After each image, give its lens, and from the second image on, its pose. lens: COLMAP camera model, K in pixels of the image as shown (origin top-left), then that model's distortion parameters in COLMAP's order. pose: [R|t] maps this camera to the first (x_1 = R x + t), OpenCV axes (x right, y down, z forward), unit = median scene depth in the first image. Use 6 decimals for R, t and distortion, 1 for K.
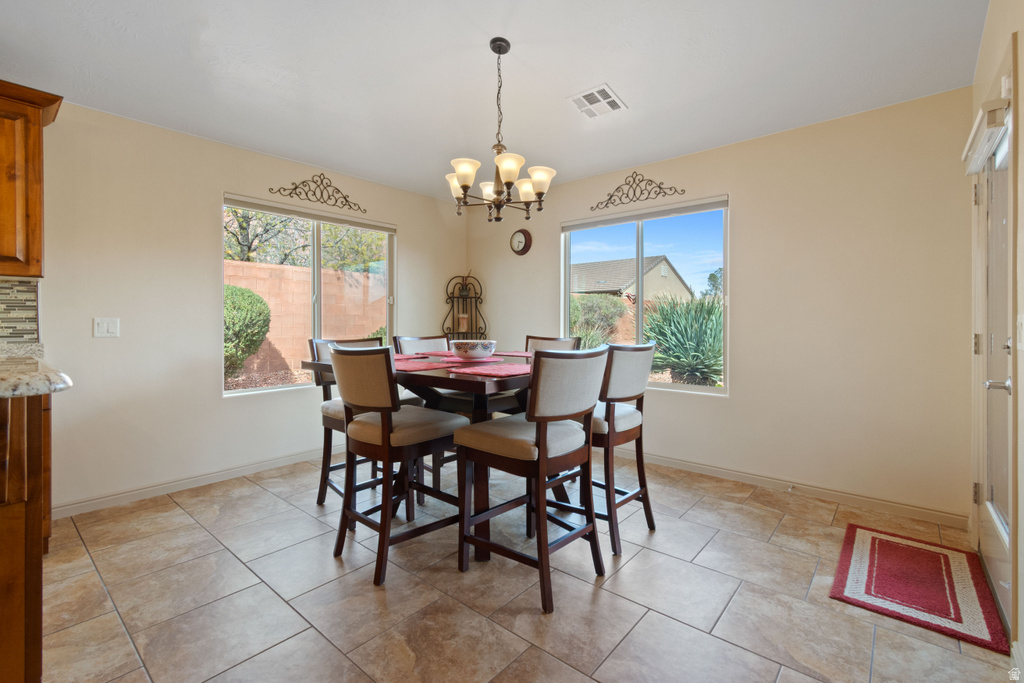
lens RADIAL K [[458.0, 0, 519.0], [0, 458.0, 324.1], [0, 0, 1]] dist [0.005103, -0.000426]
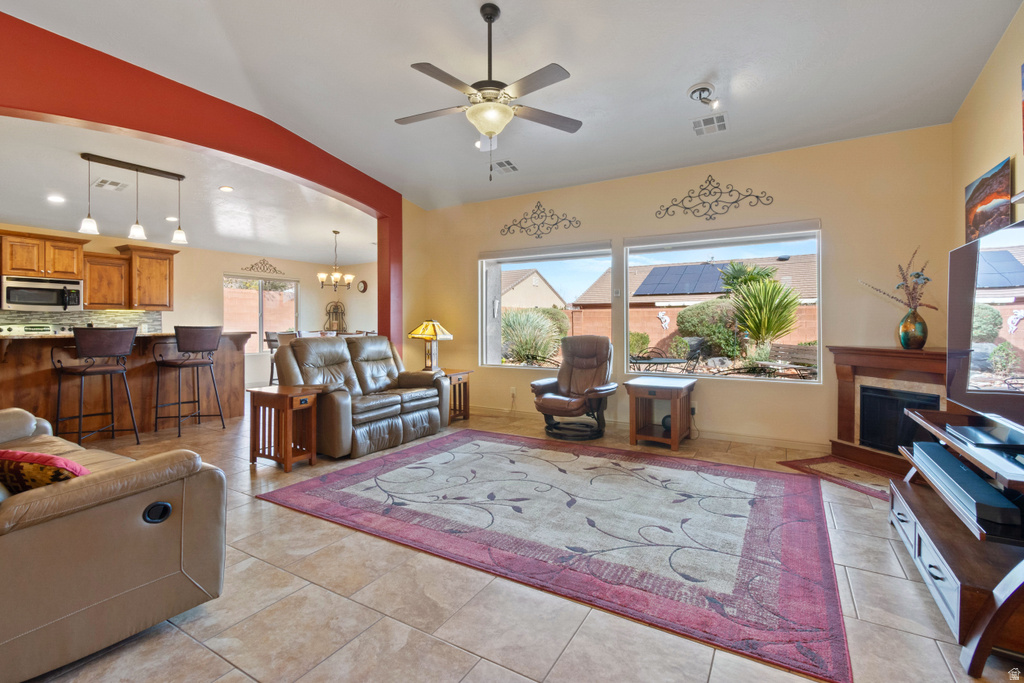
lens RADIAL K [[458.0, 0, 516.3], [0, 458.0, 322.7], [0, 0, 1]] dist [0.005103, -0.000426]
pose [[0.984588, -0.005308, 0.174808, 0.644151], [0.006285, 0.999968, -0.005038, 0.004073], [-0.174776, 0.006059, 0.984590, -2.337203]]
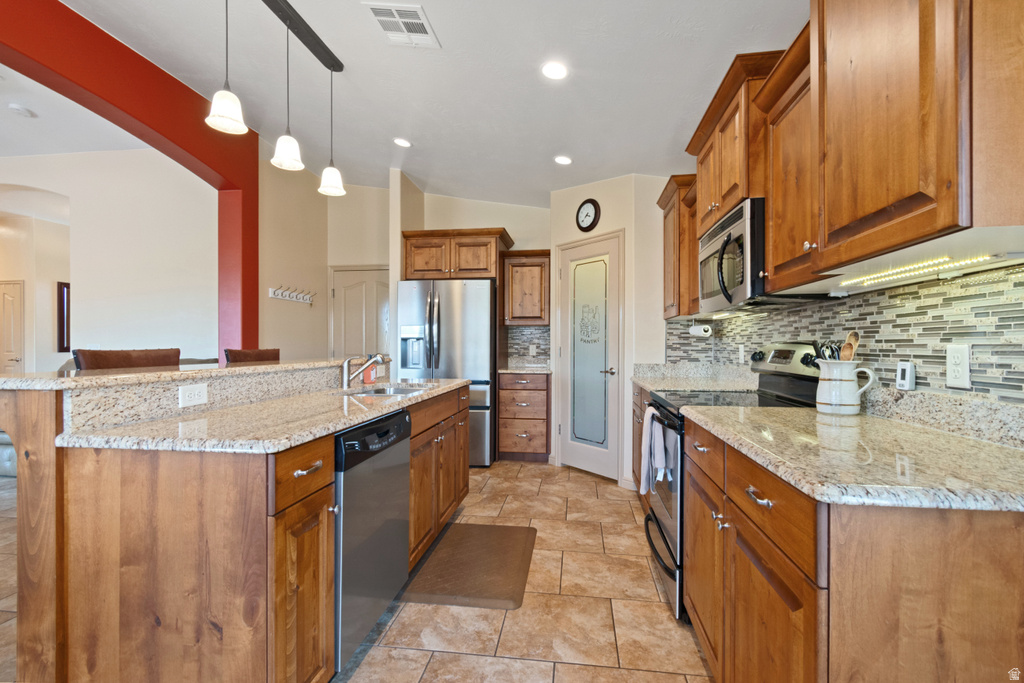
lens RADIAL K [[458.0, 0, 511.0], [0, 458.0, 347.2], [0, 0, 1]] dist [0.005103, -0.000426]
pose [[-0.849192, -0.001363, -0.528083, -0.562426], [-0.002950, 0.999993, 0.002164, -0.011188], [0.528076, 0.003395, -0.849190, 1.115302]]
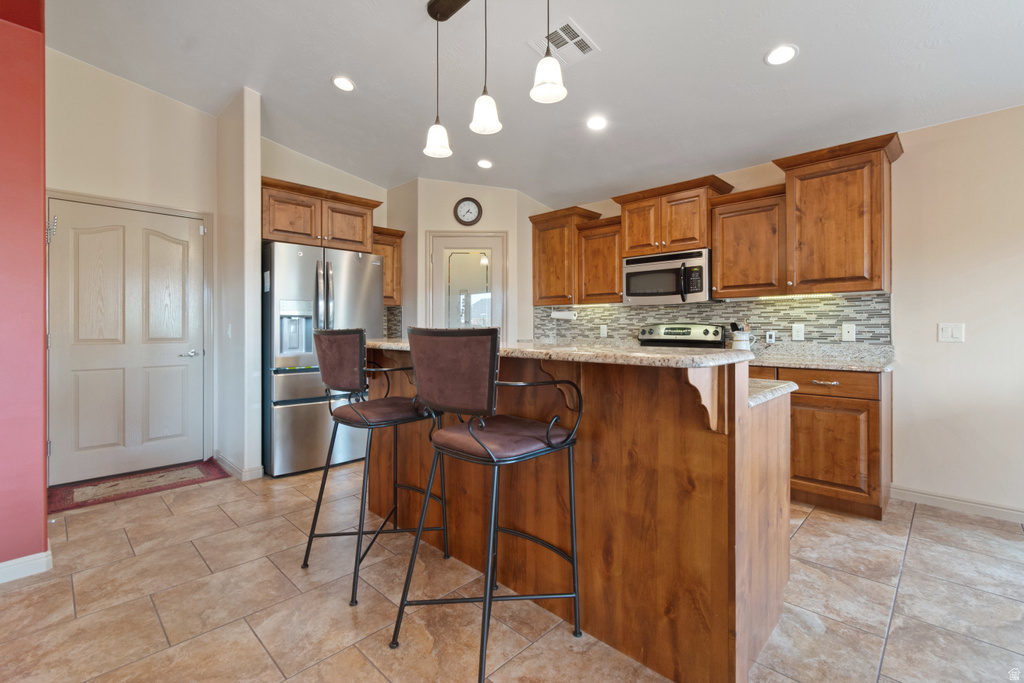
lens RADIAL K [[458.0, 0, 505.2], [0, 458.0, 327.3], [0, 0, 1]] dist [0.005103, -0.000426]
pose [[-0.075987, -0.002117, -0.997107, 0.232685], [0.000466, 0.999998, -0.002159, -0.002908], [0.997109, -0.000628, -0.075985, 0.111501]]
